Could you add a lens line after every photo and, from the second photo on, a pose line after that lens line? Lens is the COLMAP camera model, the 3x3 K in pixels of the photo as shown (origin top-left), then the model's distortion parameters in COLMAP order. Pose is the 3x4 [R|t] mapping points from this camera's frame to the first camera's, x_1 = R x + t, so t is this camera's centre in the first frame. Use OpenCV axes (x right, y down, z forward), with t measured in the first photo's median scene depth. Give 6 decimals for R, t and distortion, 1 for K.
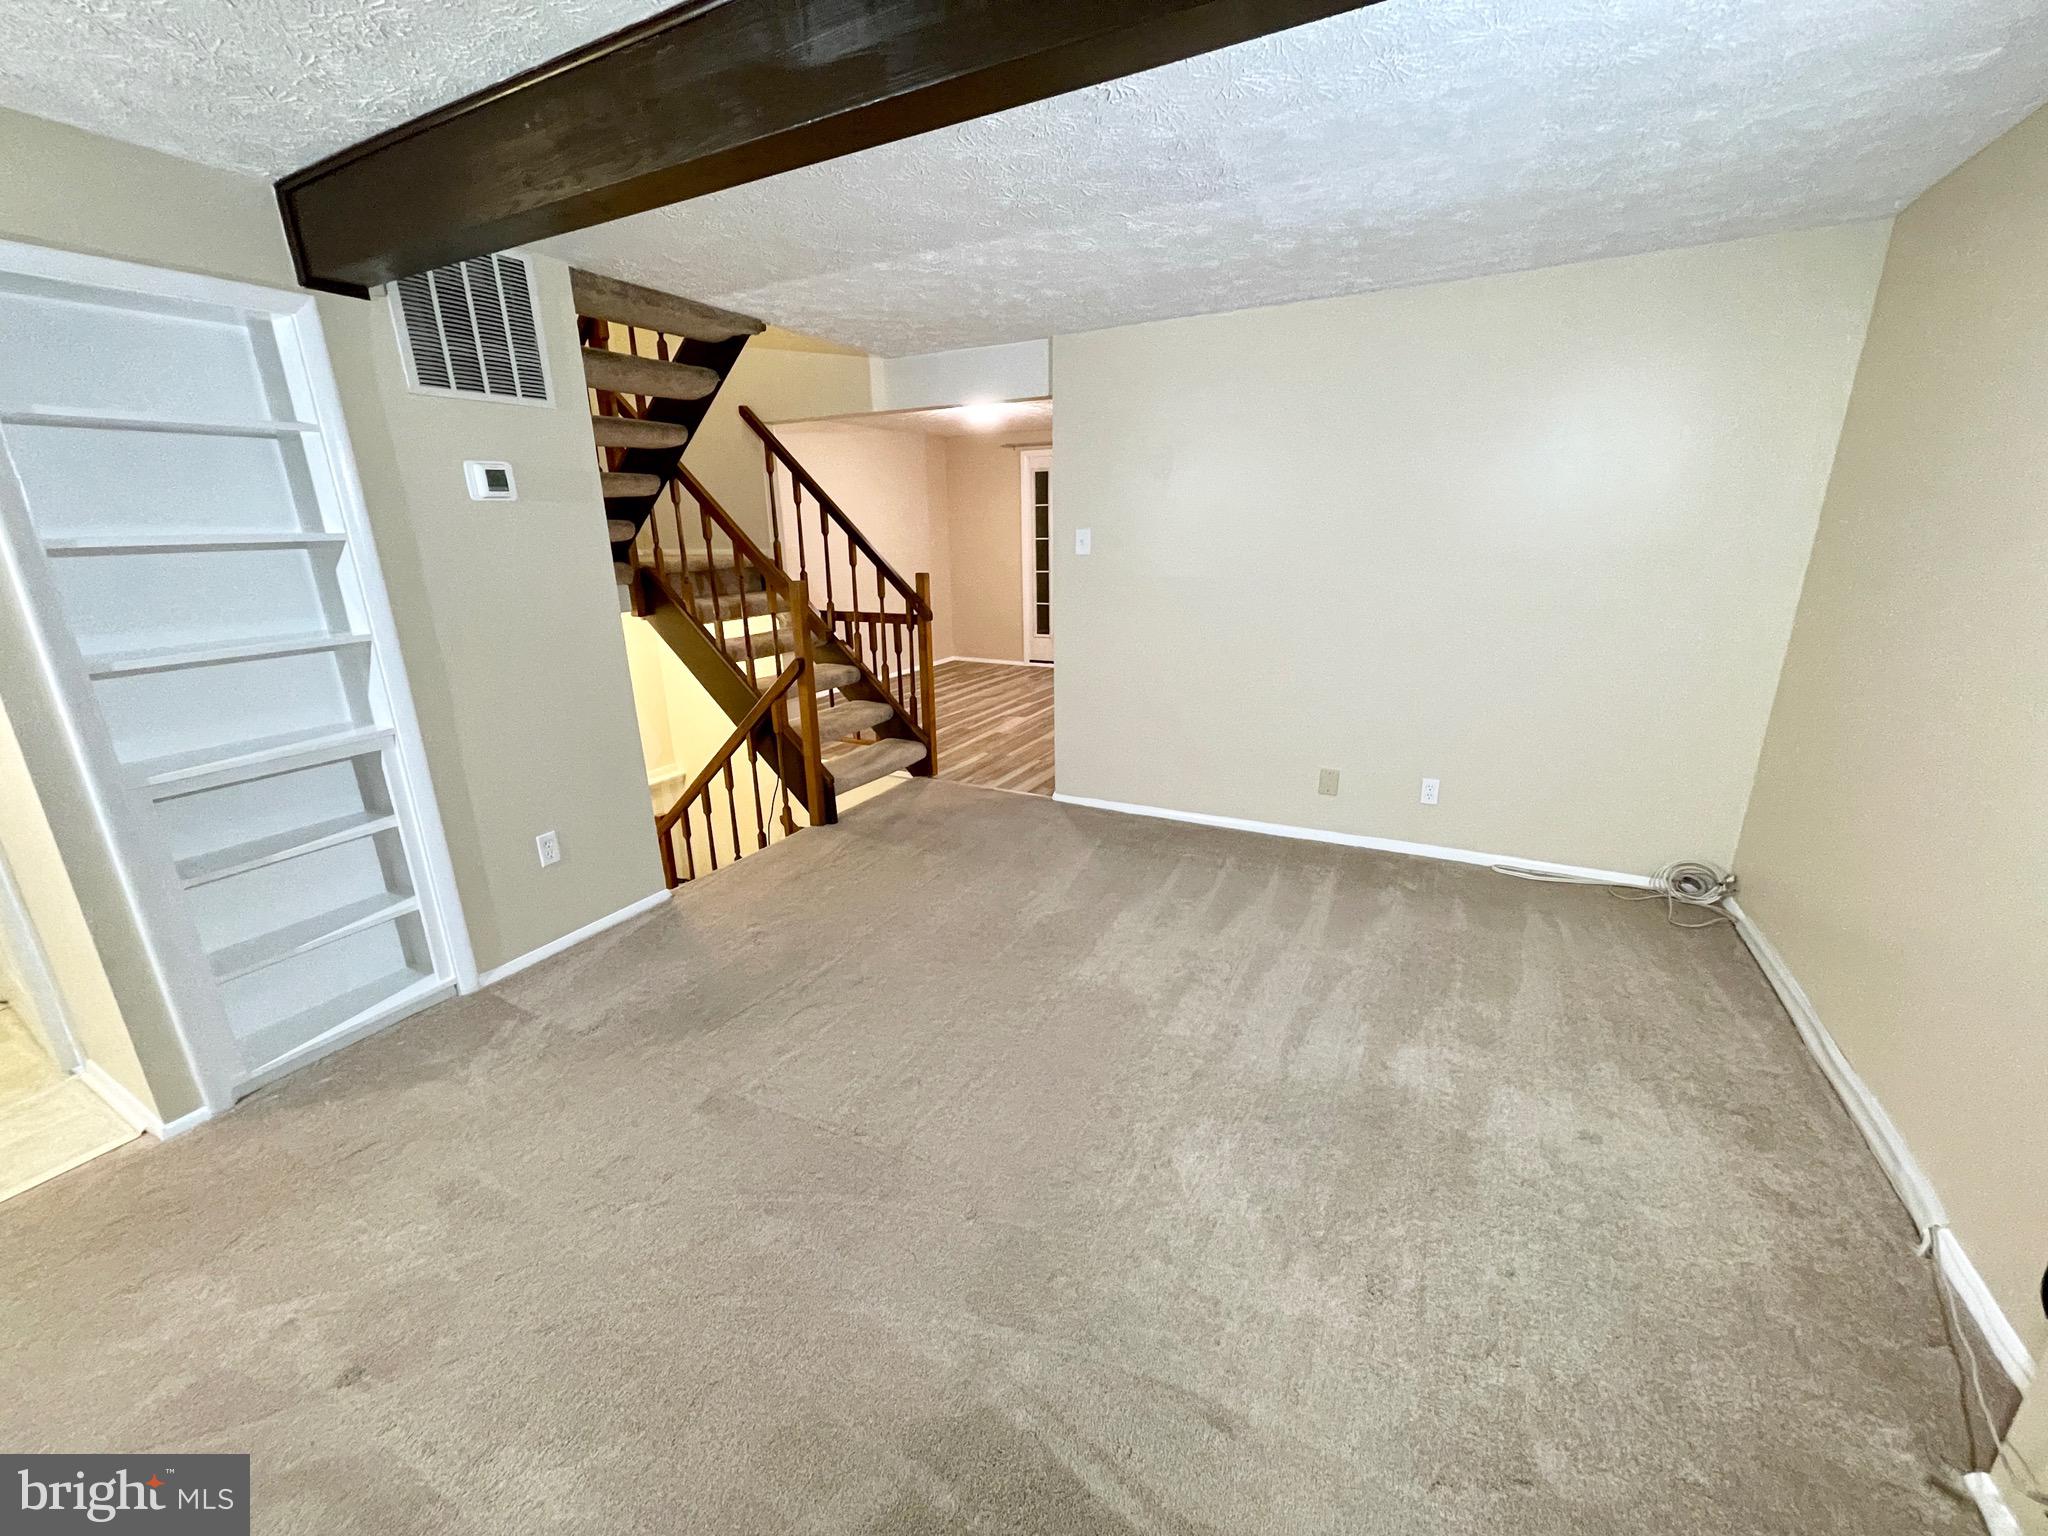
lens RADIAL K [[821.5, 0, 1024.0], [0, 821.5, 768.0], [0, 0, 1]] dist [0.000053, -0.000052]
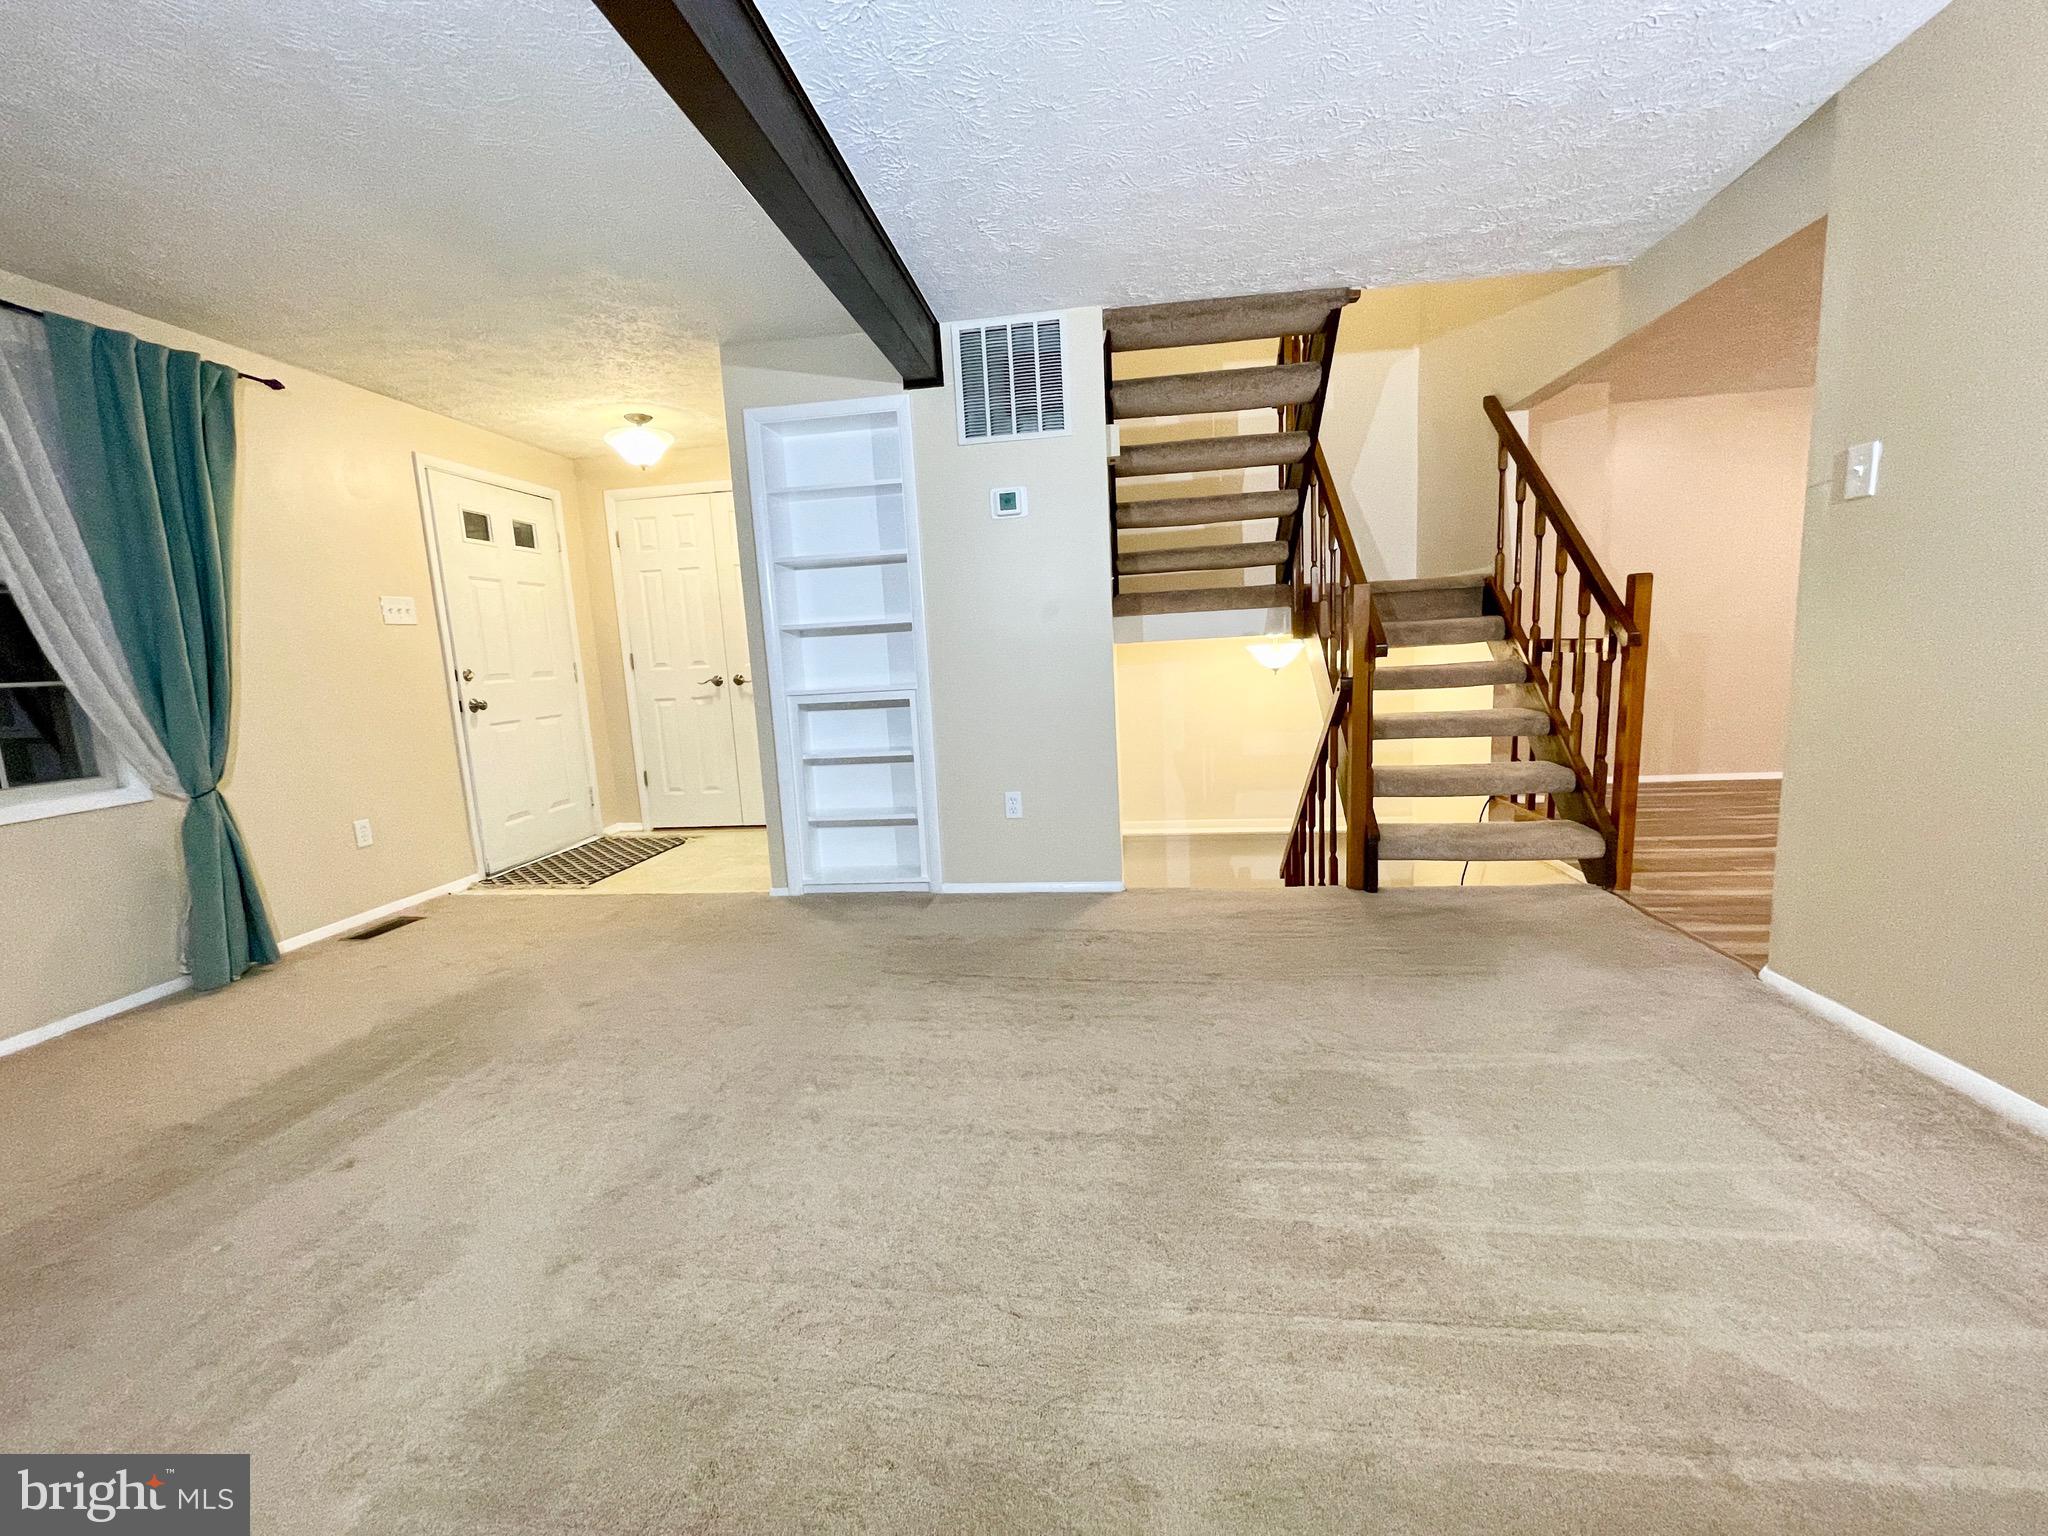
lens RADIAL K [[821.5, 0, 1024.0], [0, 821.5, 768.0], [0, 0, 1]] dist [0.000053, -0.000052]
pose [[0.359680, 0.138953, -0.922671, 0.389006], [-0.222446, 0.973107, 0.059833, -0.022088], [0.906172, 0.183723, 0.380917, 0.410342]]
